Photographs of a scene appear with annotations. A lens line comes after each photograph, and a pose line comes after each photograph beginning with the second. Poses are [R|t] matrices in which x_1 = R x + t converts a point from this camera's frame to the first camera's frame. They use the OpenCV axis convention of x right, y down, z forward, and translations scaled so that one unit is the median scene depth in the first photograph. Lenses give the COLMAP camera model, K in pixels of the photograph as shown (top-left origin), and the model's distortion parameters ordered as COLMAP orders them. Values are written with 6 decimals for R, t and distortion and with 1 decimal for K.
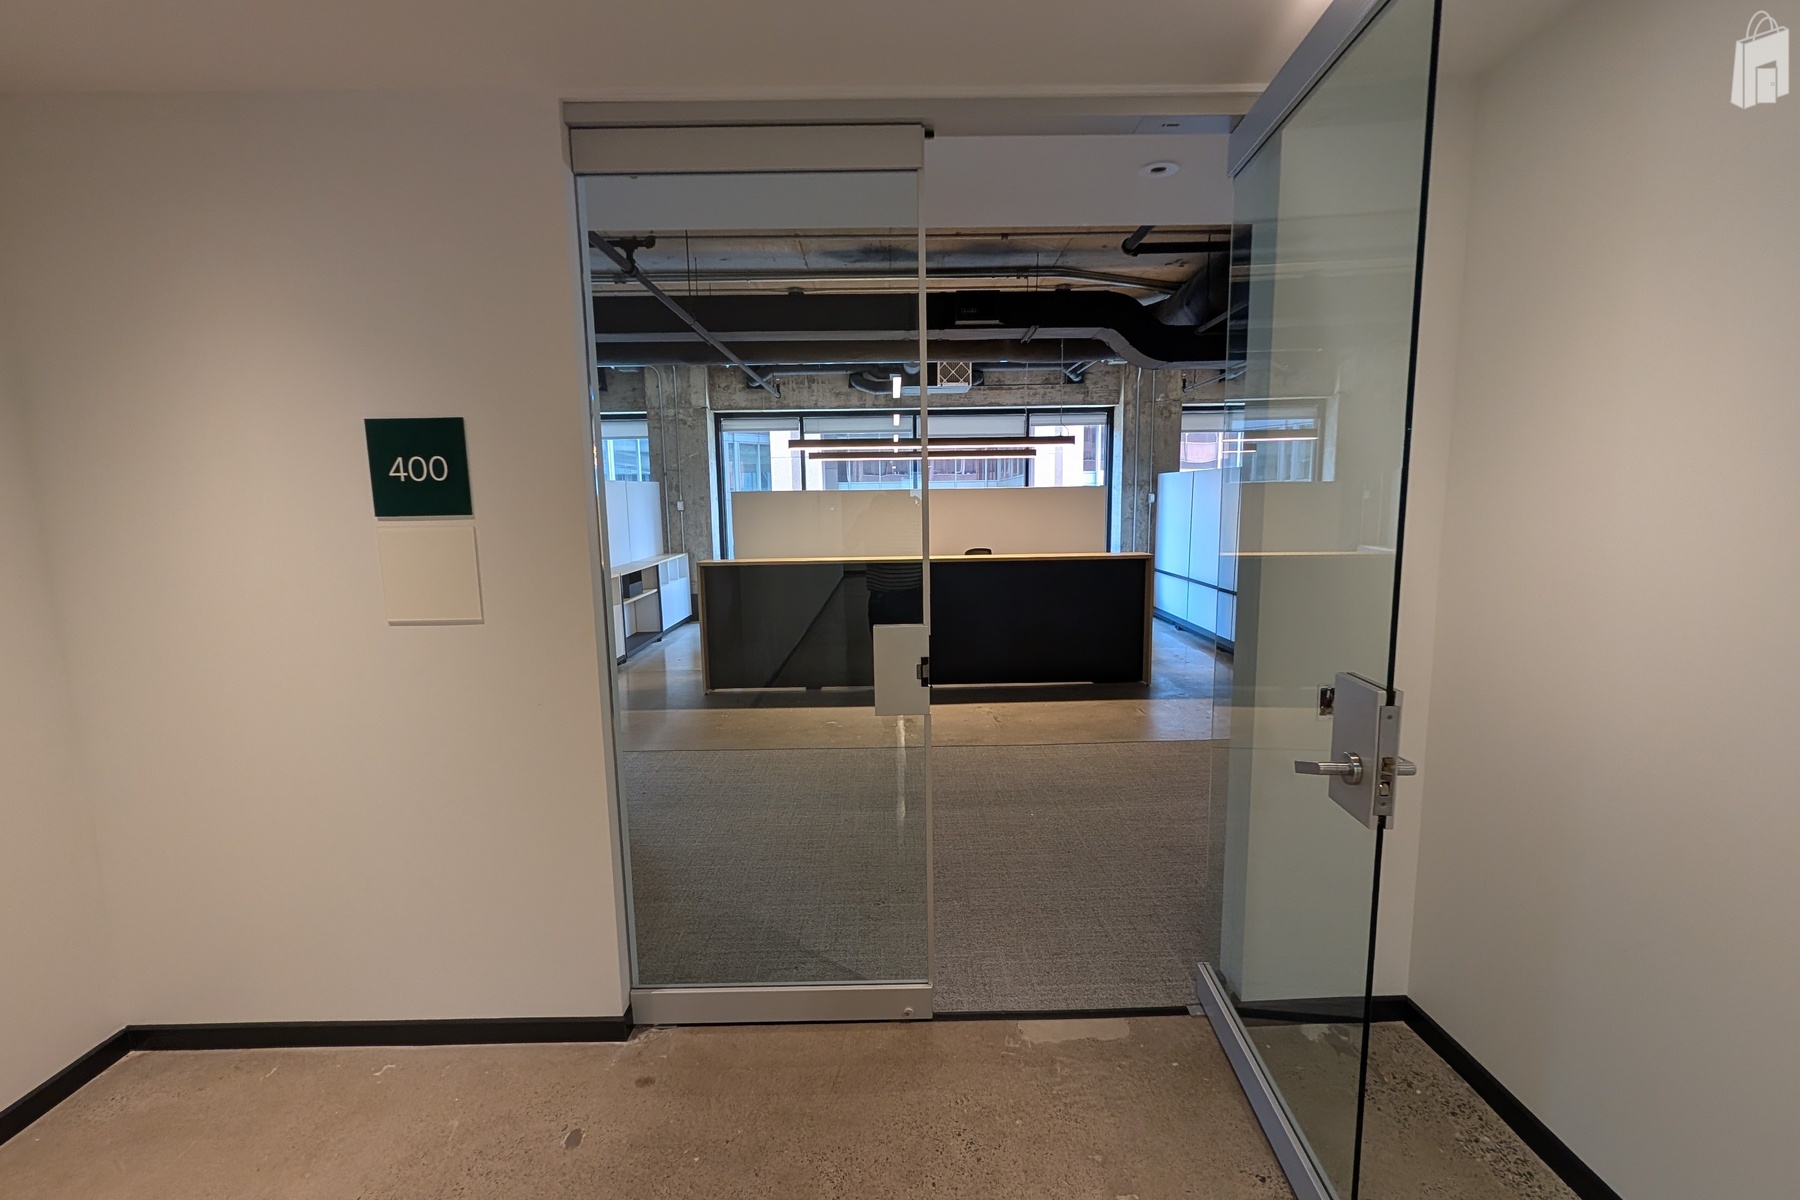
lens RADIAL K [[778.9, 0, 900.9], [0, 778.9, 608.2], [0, 0, 1]] dist [0.002127, -0.000323]
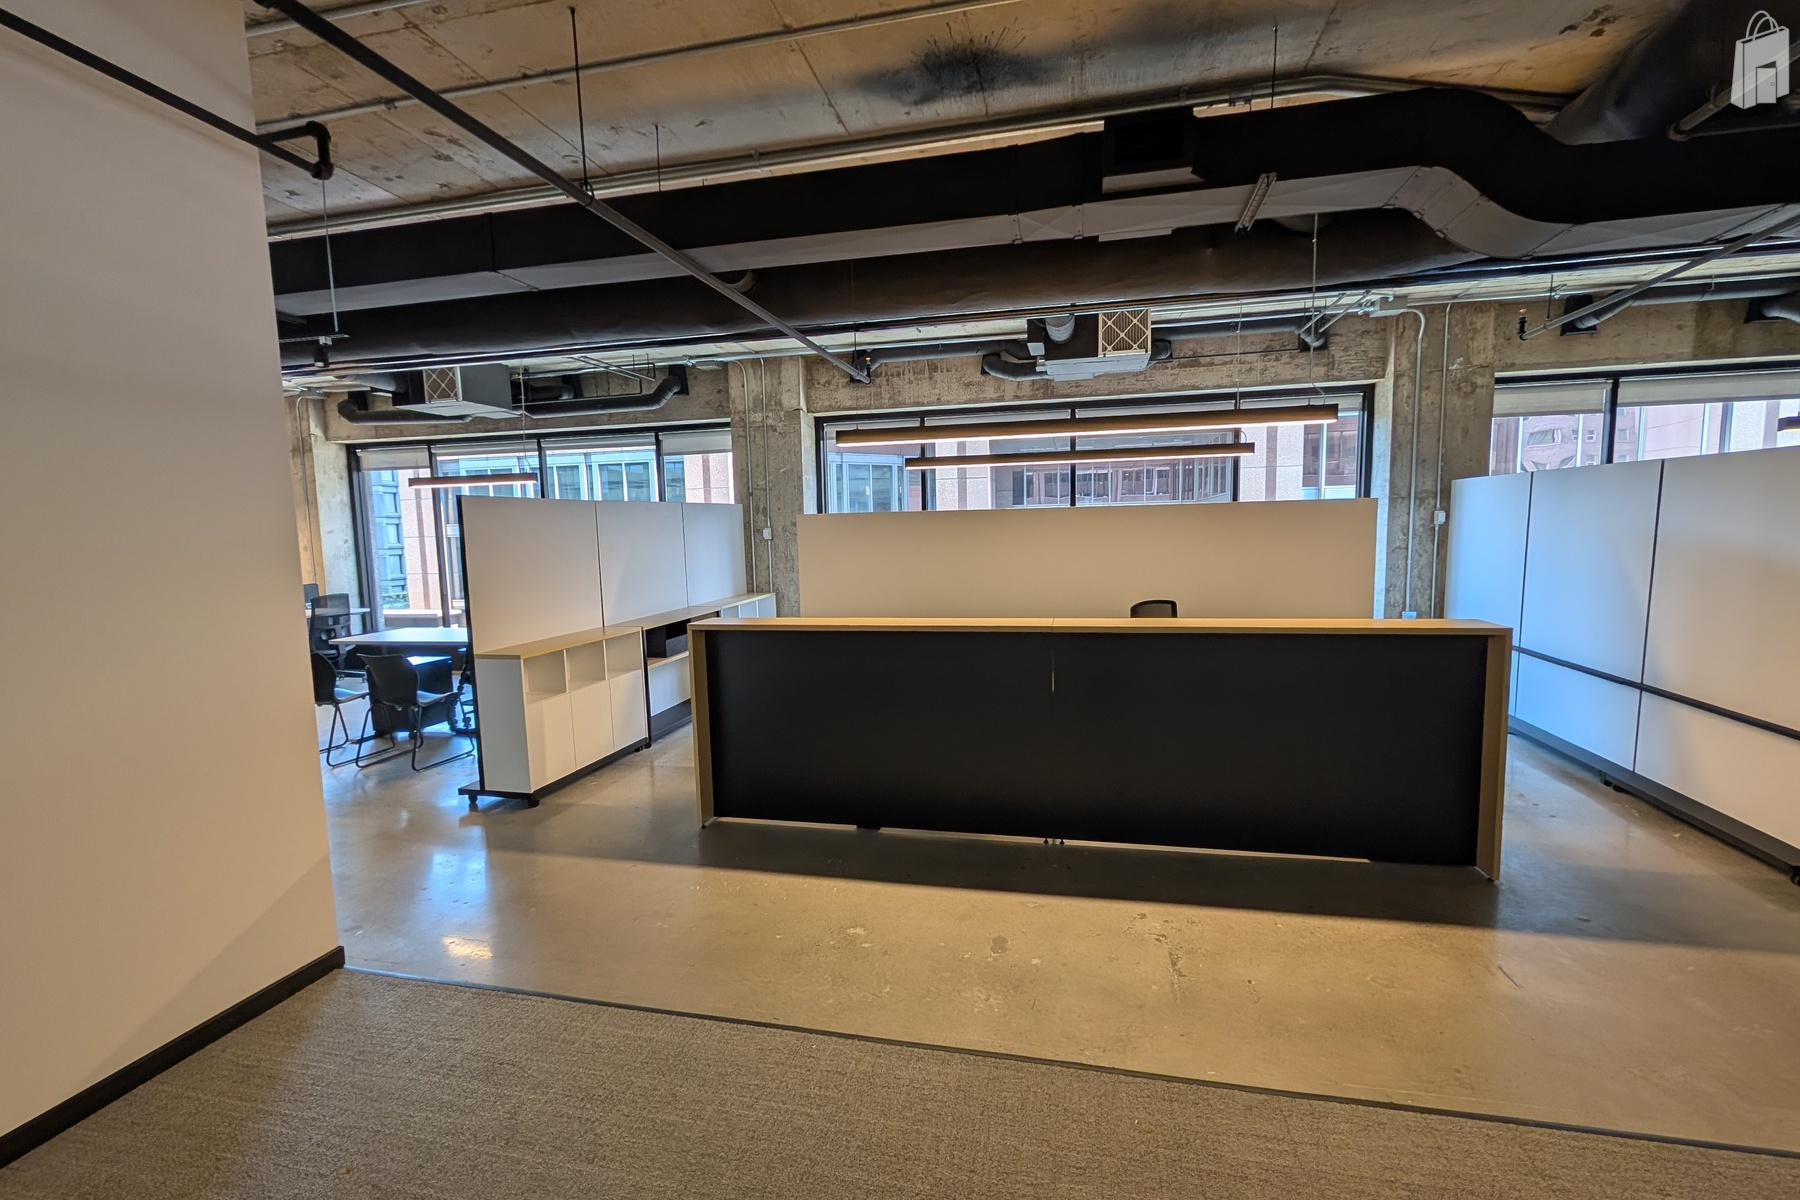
lens RADIAL K [[778.9, 0, 900.9], [0, 778.9, 608.2], [0, 0, 1]] dist [0.002127, -0.000323]
pose [[0.972022, 0.016323, -0.234323, 0.036895], [-0.023435, 0.999344, -0.027598, -0.036855], [0.233719, 0.032317, 0.971767, 0.263441]]
